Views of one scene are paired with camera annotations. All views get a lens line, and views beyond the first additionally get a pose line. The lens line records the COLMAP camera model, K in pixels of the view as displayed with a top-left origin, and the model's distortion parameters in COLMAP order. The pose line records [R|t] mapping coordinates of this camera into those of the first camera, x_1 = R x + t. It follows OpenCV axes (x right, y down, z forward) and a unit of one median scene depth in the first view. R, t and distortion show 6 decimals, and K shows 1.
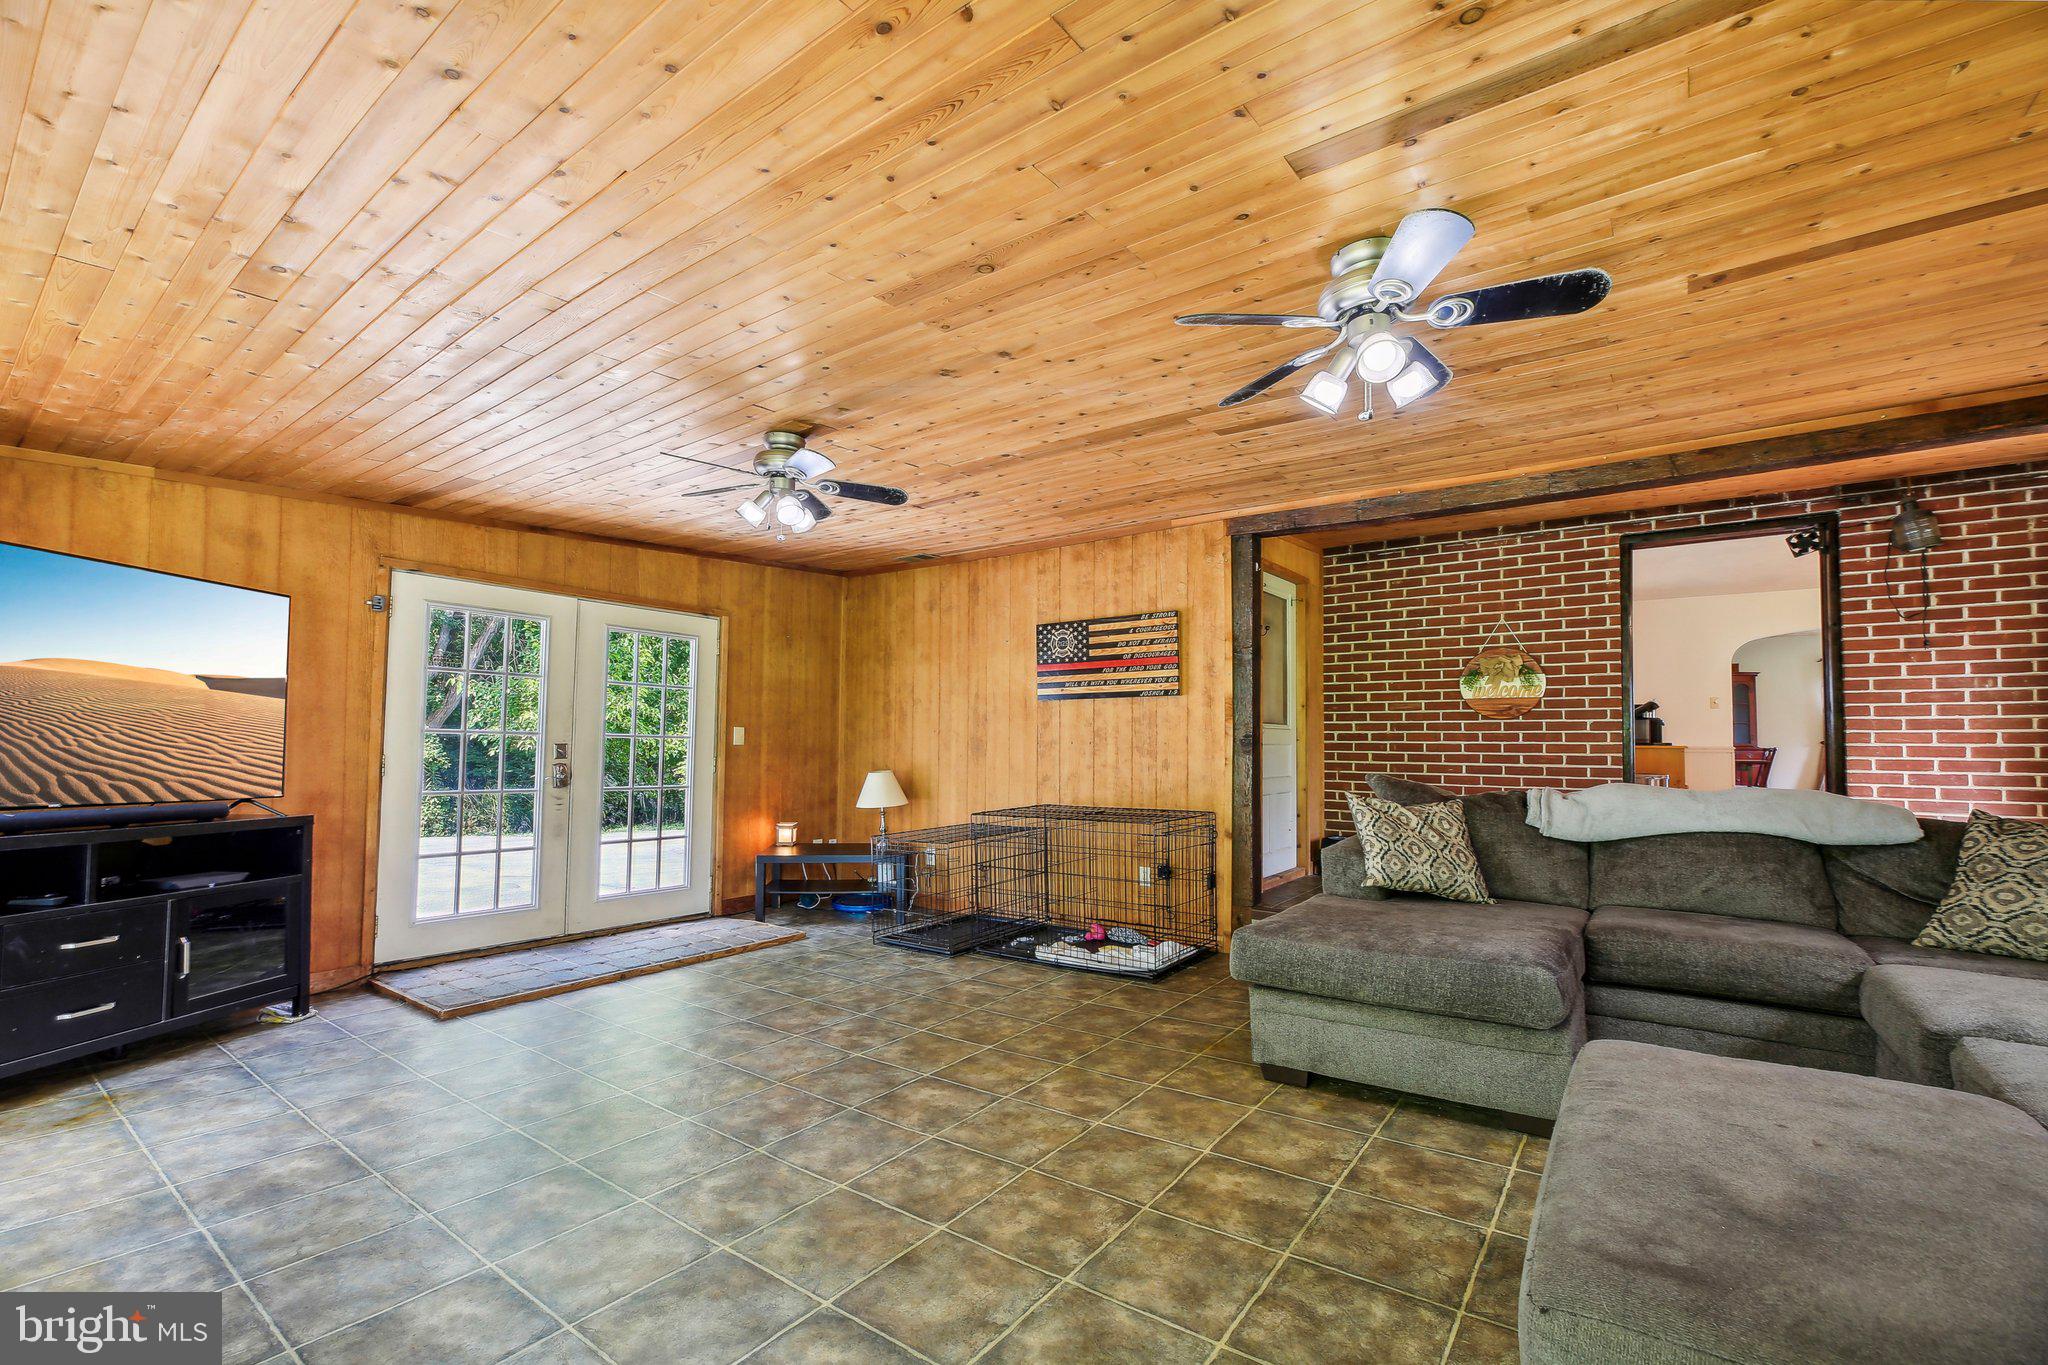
lens RADIAL K [[851.9, 0, 1113.4], [0, 851.9, 722.9], [0, 0, 1]] dist [0.000134, -0.000036]
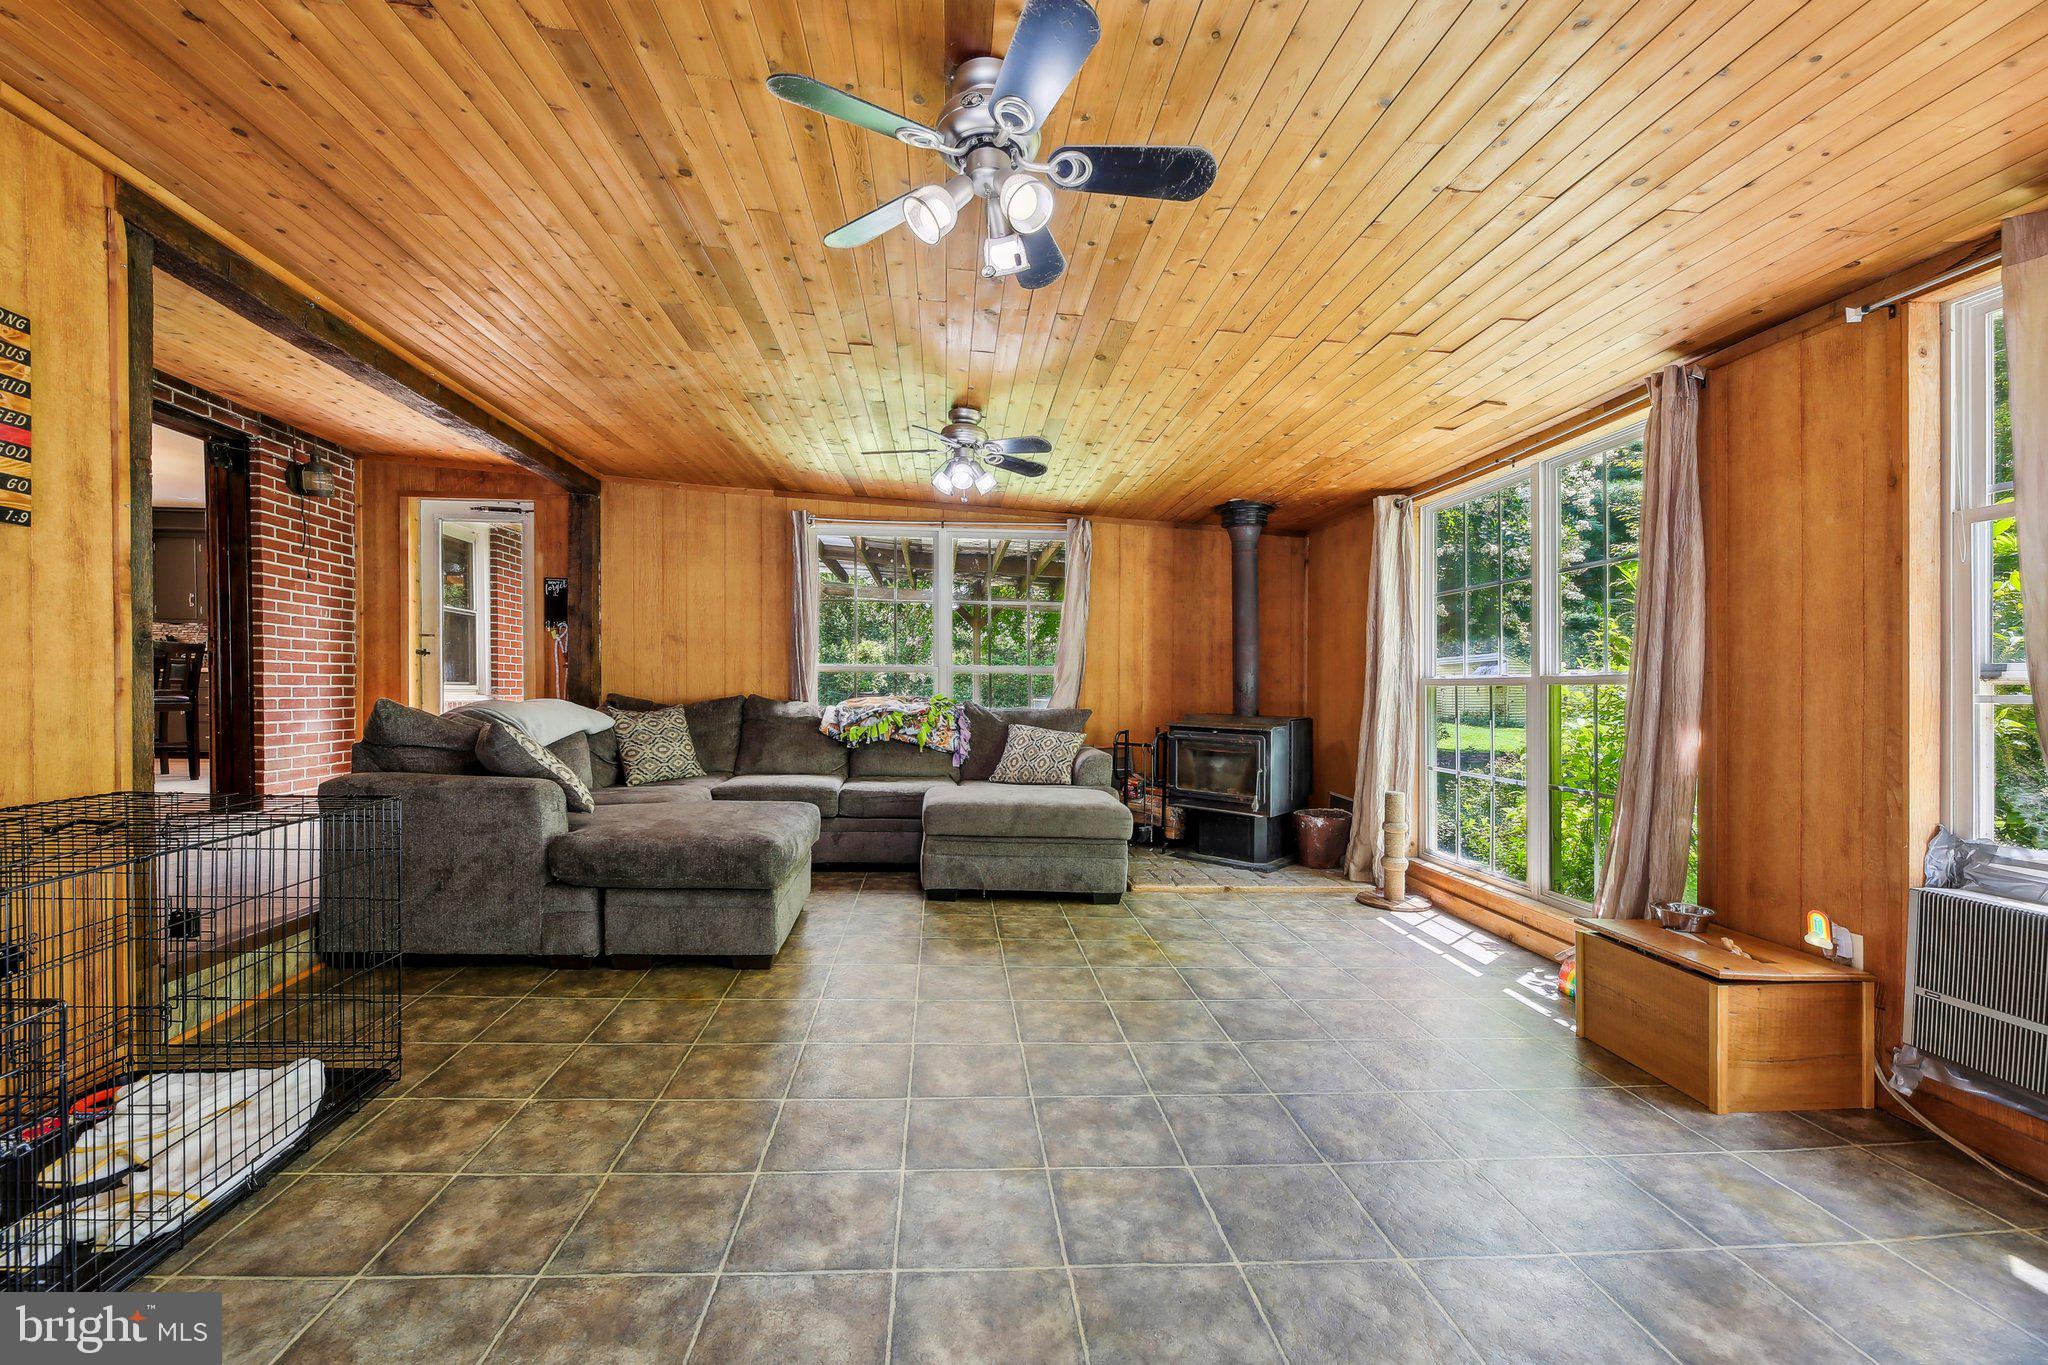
lens RADIAL K [[851.9, 0, 1029.4], [0, 851.9, 683.6], [0, 0, 1]] dist [0.000134, -0.000036]
pose [[-0.603040, -0.011128, 0.797633, -0.692842], [-0.036893, 0.999222, -0.013952, 0.040202], [-0.796857, -0.037841, -0.602982, 1.085716]]
